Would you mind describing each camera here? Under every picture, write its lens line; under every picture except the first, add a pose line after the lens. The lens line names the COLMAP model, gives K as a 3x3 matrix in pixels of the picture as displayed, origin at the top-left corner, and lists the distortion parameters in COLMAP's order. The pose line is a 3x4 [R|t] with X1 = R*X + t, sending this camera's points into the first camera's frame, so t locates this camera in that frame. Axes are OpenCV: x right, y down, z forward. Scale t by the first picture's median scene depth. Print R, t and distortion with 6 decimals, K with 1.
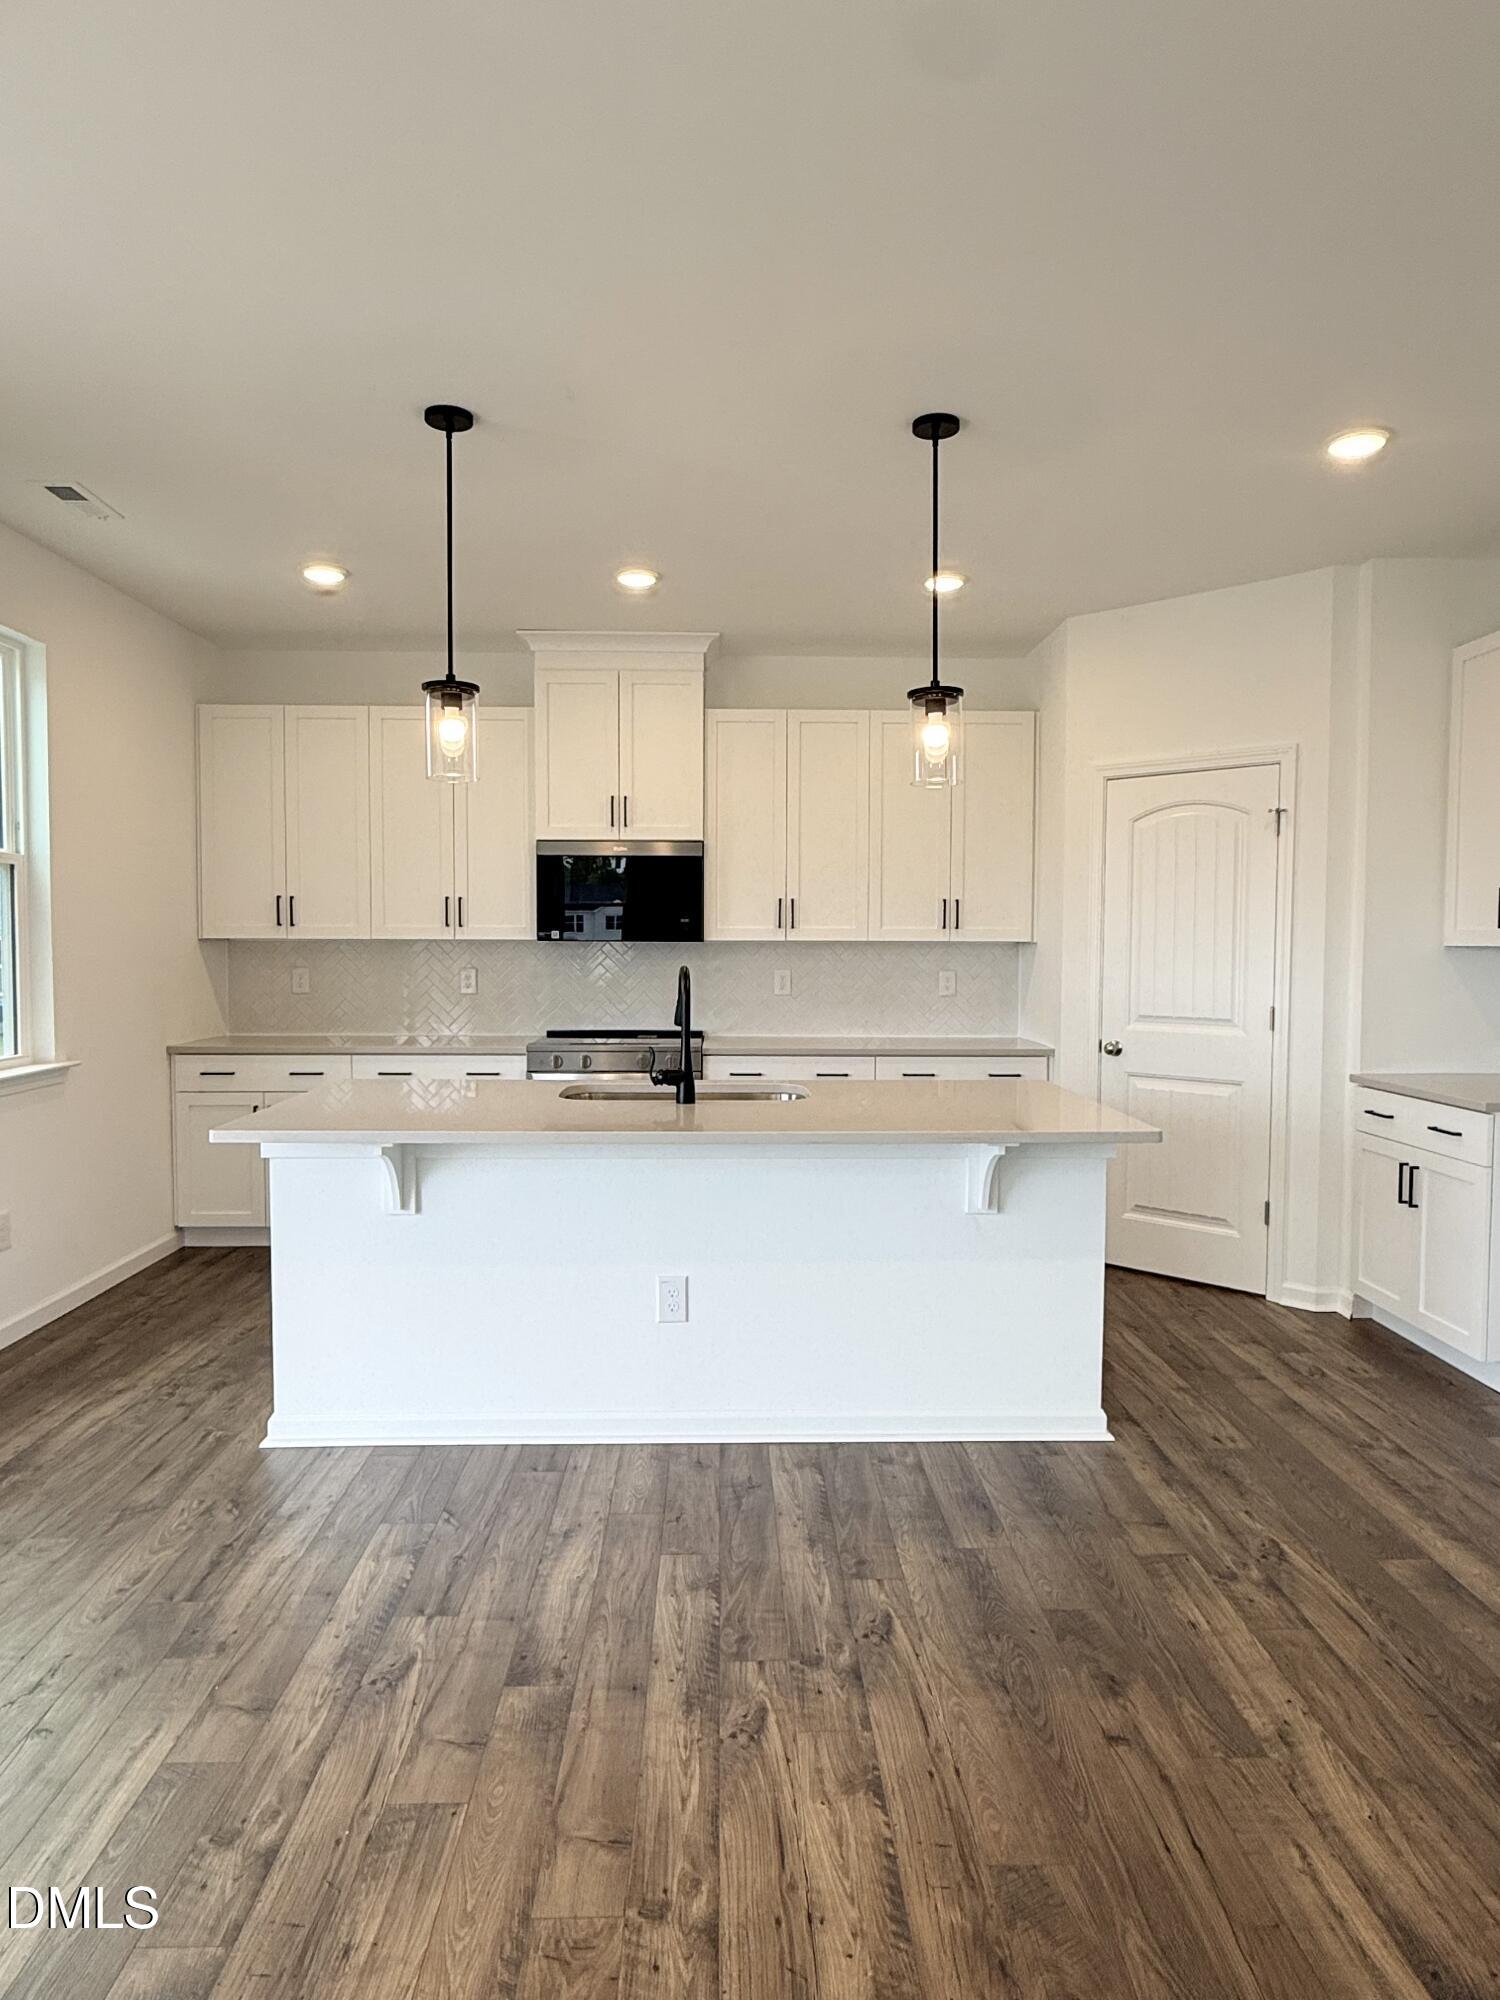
lens RADIAL K [[1202.4, 0, 756.7], [0, 1202.4, 1010.5], [0, 0, 1]] dist [-0.001431, 0.004688]
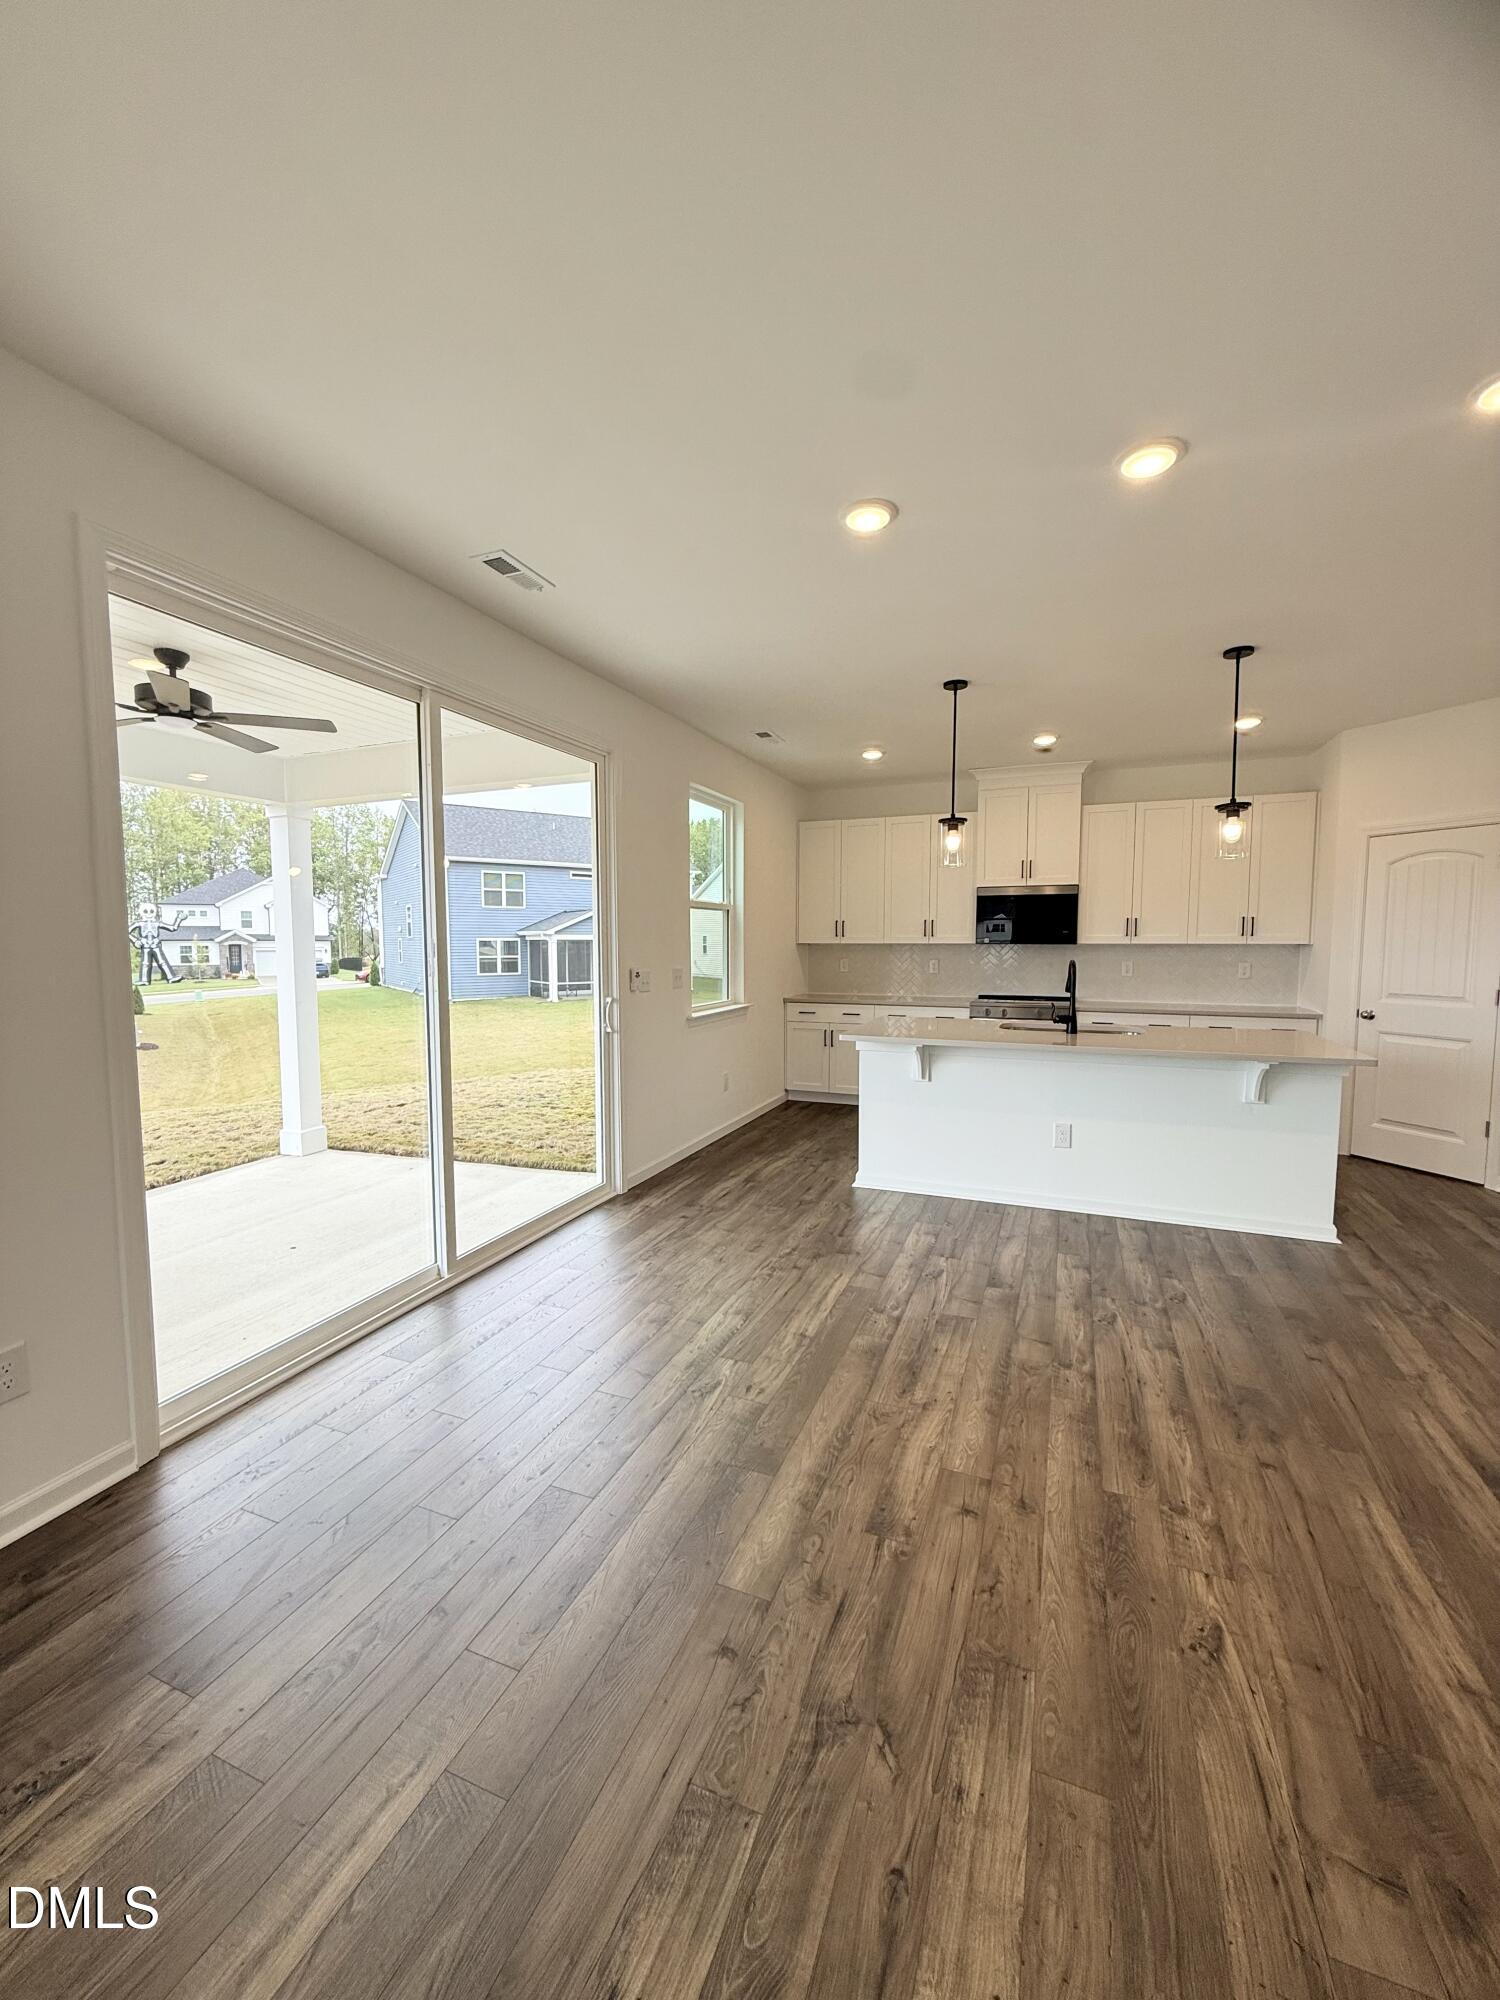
lens RADIAL K [[797.7, 0, 749.7], [0, 797.7, 1003.0], [0, 0, 1]] dist [-0.000559, -0.001121]
pose [[0.916240, 0.027351, -0.399695, -0.025510], [-0.018295, 0.999483, 0.026456, 0.006484], [0.400212, -0.016927, 0.916266, -0.358453]]
